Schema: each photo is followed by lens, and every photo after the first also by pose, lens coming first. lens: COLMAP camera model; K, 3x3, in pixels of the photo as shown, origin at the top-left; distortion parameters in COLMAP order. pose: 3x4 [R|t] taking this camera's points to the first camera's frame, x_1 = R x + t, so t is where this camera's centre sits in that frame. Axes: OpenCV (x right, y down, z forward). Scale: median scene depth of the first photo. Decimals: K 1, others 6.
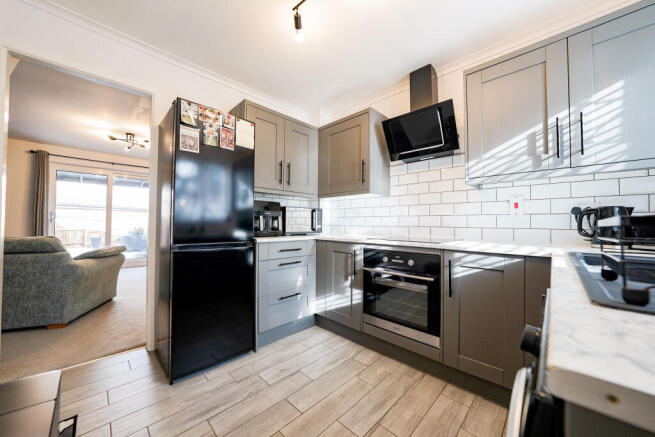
lens RADIAL K [[232.1, 0, 325.9], [0, 232.1, 217.6], [0, 0, 1]] dist [-0.001365, -0.000151]
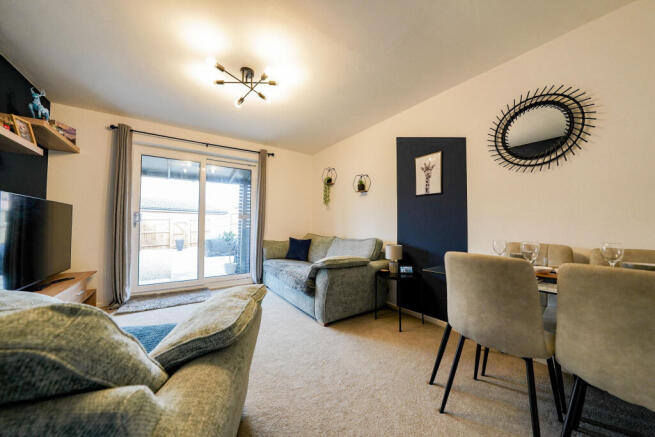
lens RADIAL K [[232.1, 0, 325.9], [0, 232.1, 217.6], [0, 0, 1]] dist [-0.001365, -0.000151]
pose [[0.977925, -0.000784, -0.208954, -0.457954], [-0.001623, 0.999934, -0.011351, -0.001244], [0.208949, 0.011439, 0.977860, 0.422425]]
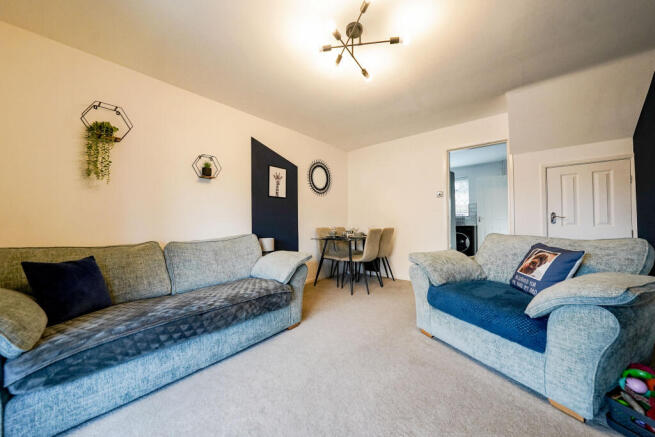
lens RADIAL K [[232.1, 0, 325.9], [0, 232.1, 217.6], [0, 0, 1]] dist [-0.001365, -0.000151]
pose [[-0.074982, 0.006479, 0.997164, -1.221042], [-0.010527, 0.999918, -0.007288, 0.006818], [-0.997129, -0.011043, -0.074908, 1.029837]]
